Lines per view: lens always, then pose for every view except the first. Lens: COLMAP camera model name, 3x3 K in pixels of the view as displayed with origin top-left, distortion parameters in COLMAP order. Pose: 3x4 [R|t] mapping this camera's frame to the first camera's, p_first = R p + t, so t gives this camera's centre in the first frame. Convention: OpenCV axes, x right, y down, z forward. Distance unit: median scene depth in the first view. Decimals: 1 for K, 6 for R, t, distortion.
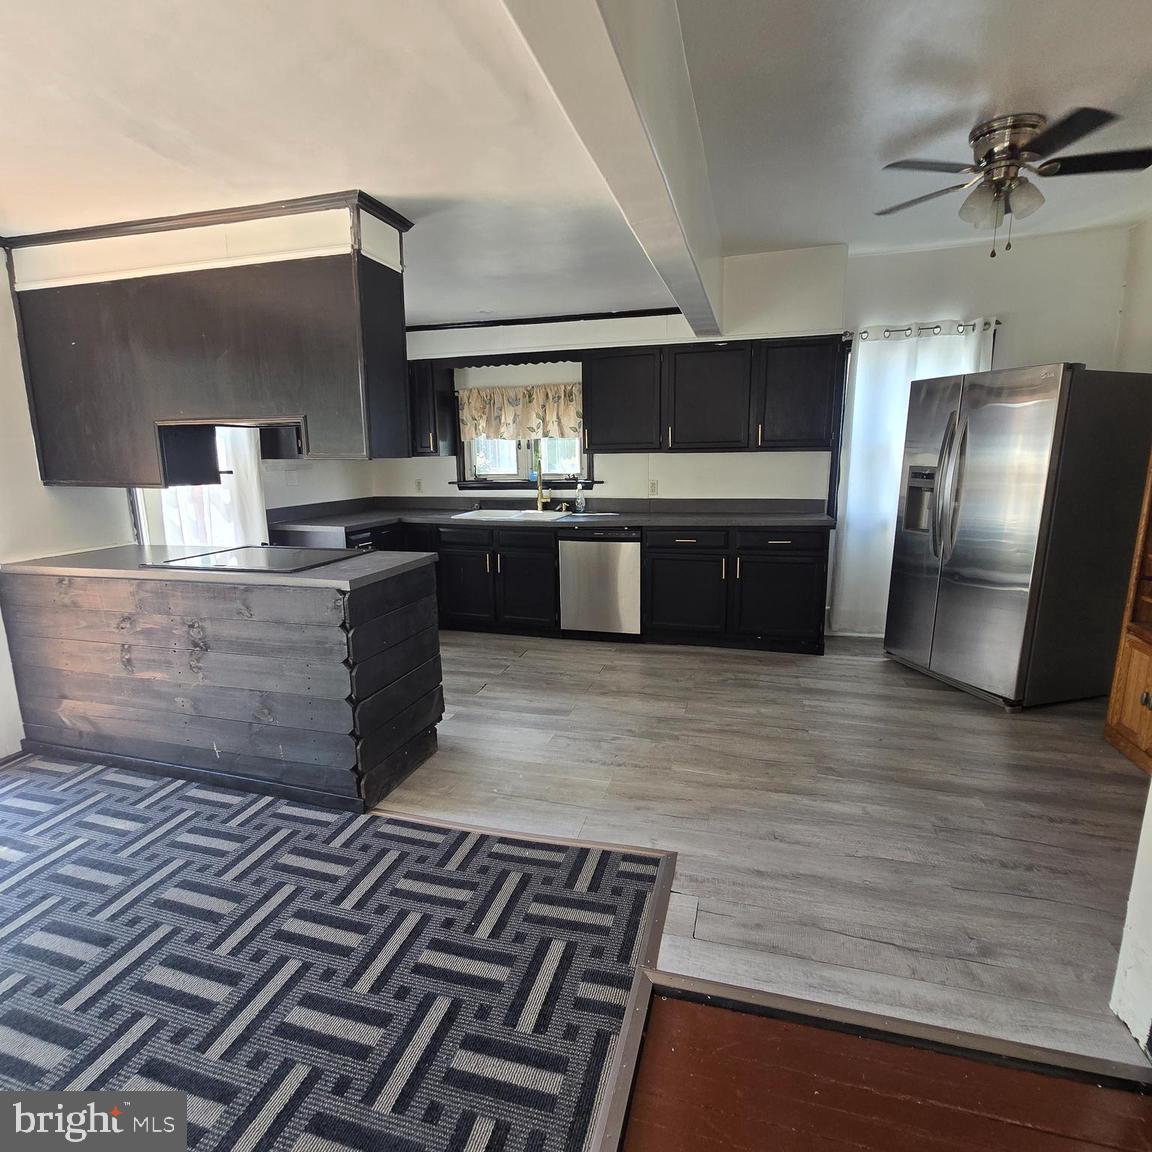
lens RADIAL K [[633.4, 0, 567.7], [0, 633.4, 574.1], [0, 0, 1]] dist [-0.002266, -0.003015]
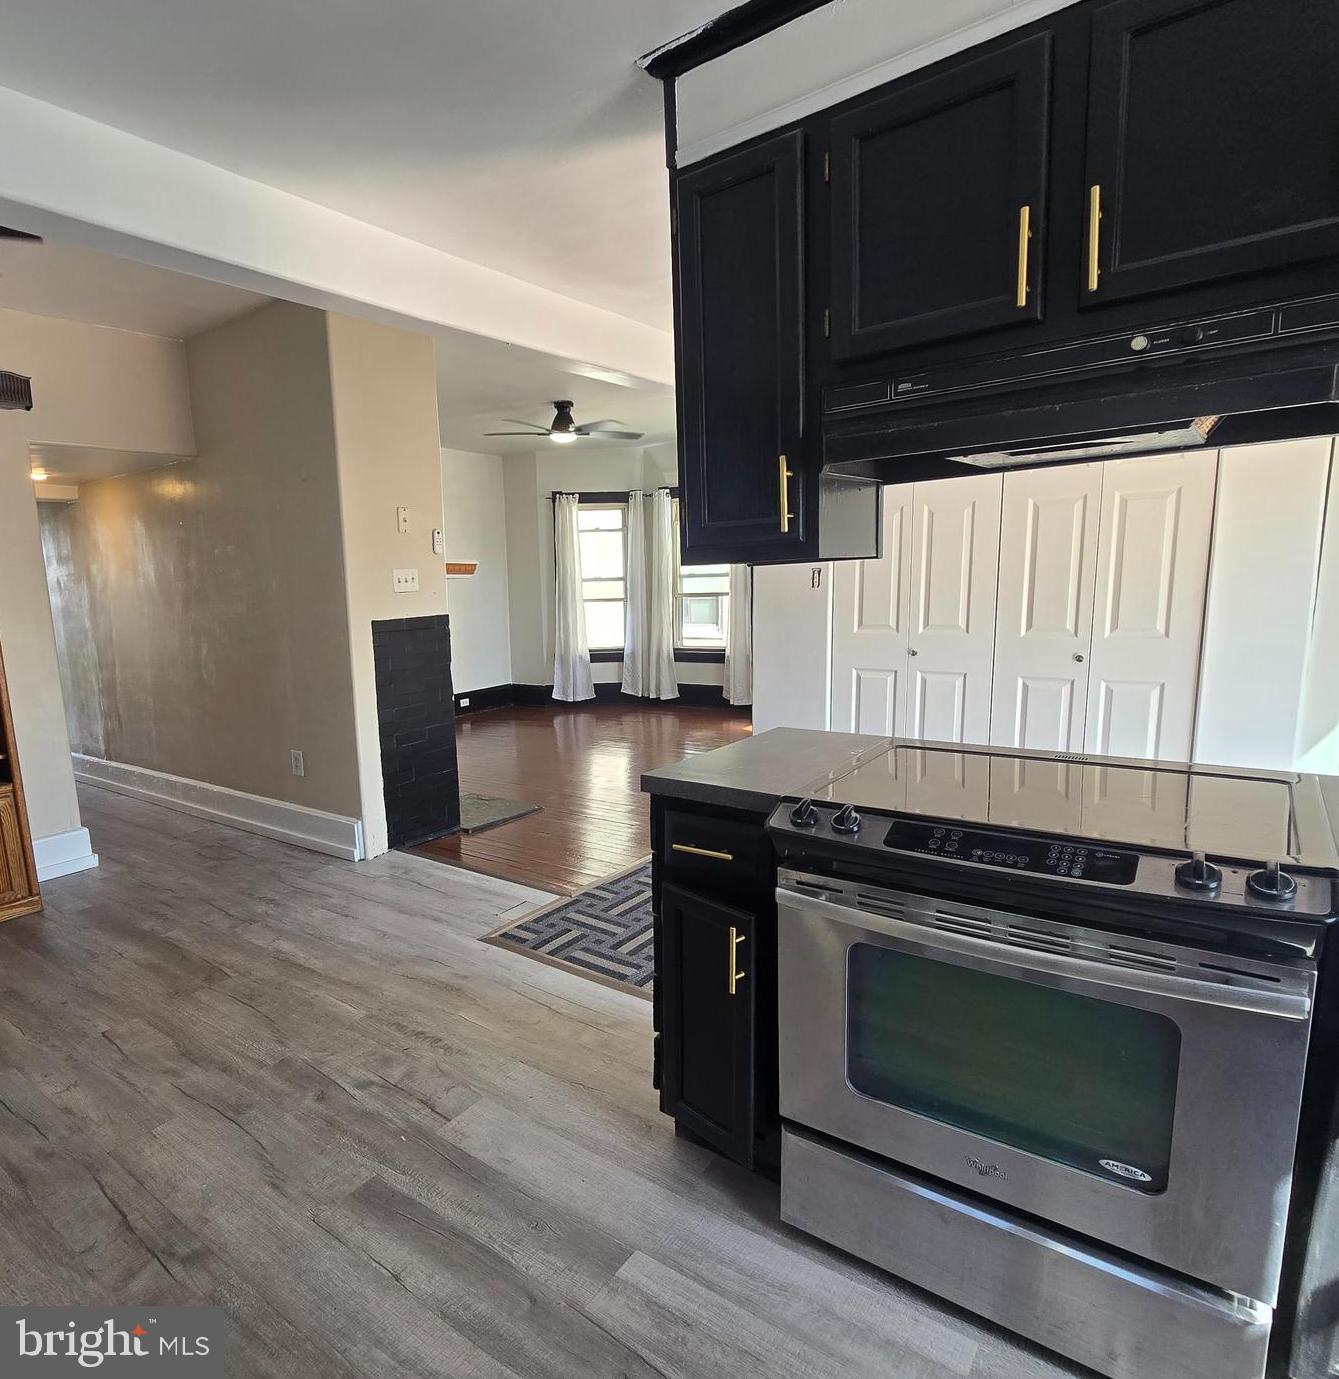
lens RADIAL K [[837.3, 0, 566.6], [0, 837.3, 720.3], [0, 0, 1]] dist [-0.006612, -0.003540]
pose [[-0.923513, -0.012065, 0.383376, -0.322899], [0.124177, 0.936272, 0.328596, -0.231038], [-0.362909, 0.351070, -0.863161, 1.274743]]
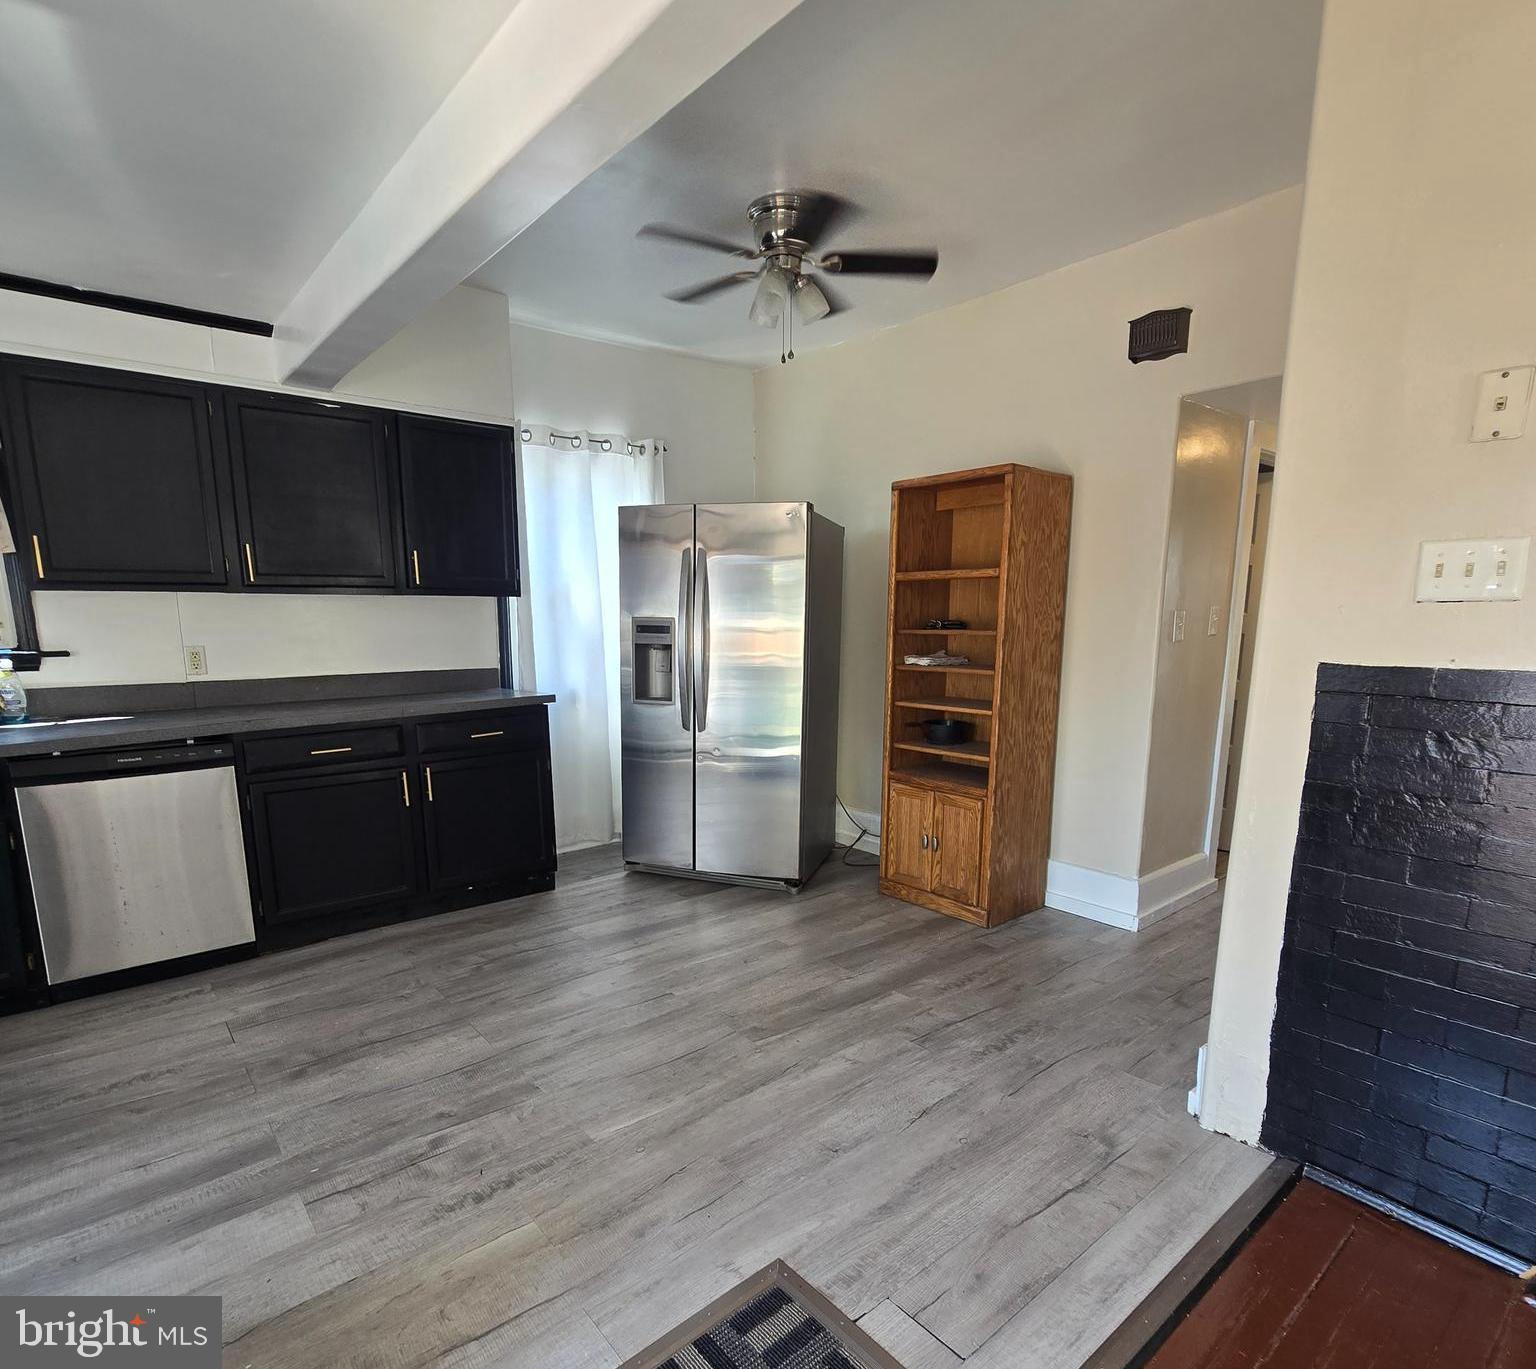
lens RADIAL K [[842.5, 0, 761.3], [0, 842.5, 767.4], [0, 0, 1]] dist [-0.004187, -0.001884]
pose [[0.559499, -0.137285, 0.817382, -0.251734], [0.147803, 0.986906, 0.064586, -0.036699], [-0.815546, 0.084676, 0.572464, 0.328204]]
